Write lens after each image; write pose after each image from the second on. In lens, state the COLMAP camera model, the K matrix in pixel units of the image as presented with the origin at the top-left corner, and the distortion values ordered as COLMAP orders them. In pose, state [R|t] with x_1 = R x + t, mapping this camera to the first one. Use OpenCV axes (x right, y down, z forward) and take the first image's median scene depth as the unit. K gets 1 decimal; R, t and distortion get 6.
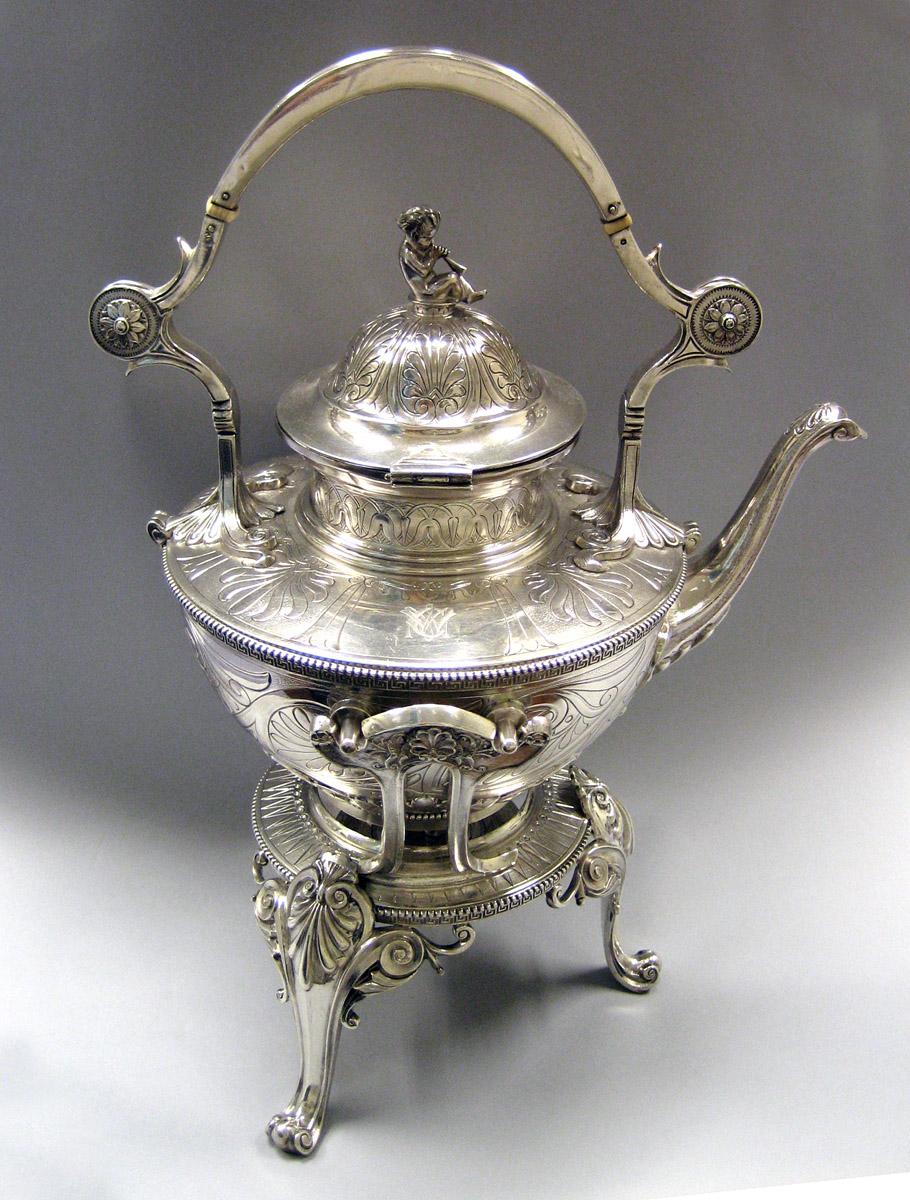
lens RADIAL K [[1278.3, 0, 453.0], [0, 1278.3, 599.5], [0, 0, 1]] dist [0.018958, 0.000000]
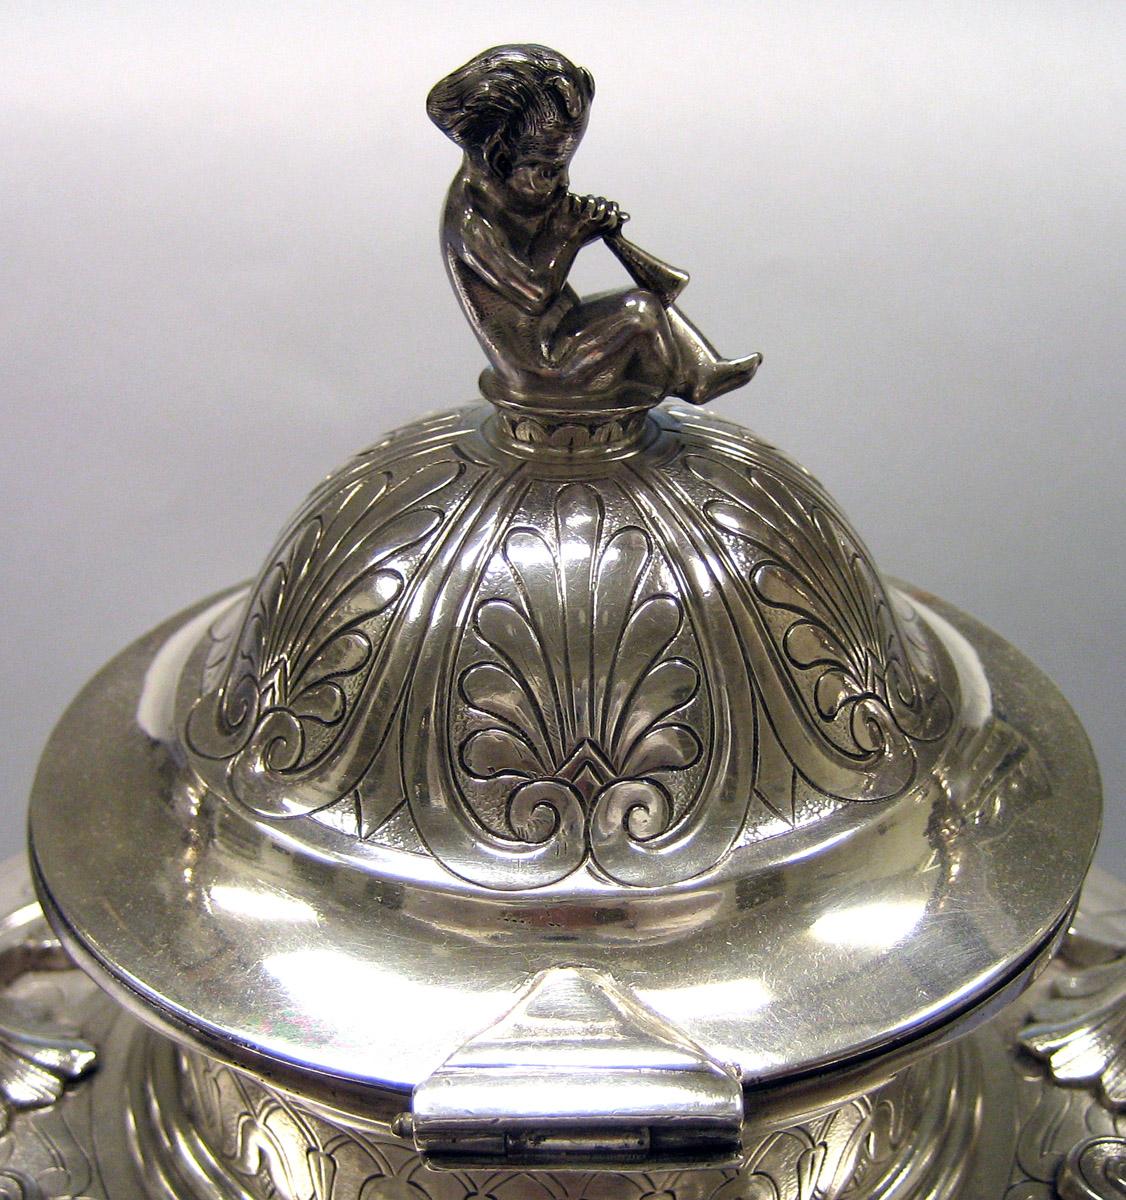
lens RADIAL K [[1265.4, 0, 562.6], [0, 1265.4, 601.4], [0, 0, 1]] dist [-0.021563, 0.000000]
pose [[0.999860, -0.016743, 0.000668, -0.017918], [0.016722, 0.999561, 0.024469, -0.197569], [-0.001078, -0.024455, 0.999700, 0.733498]]
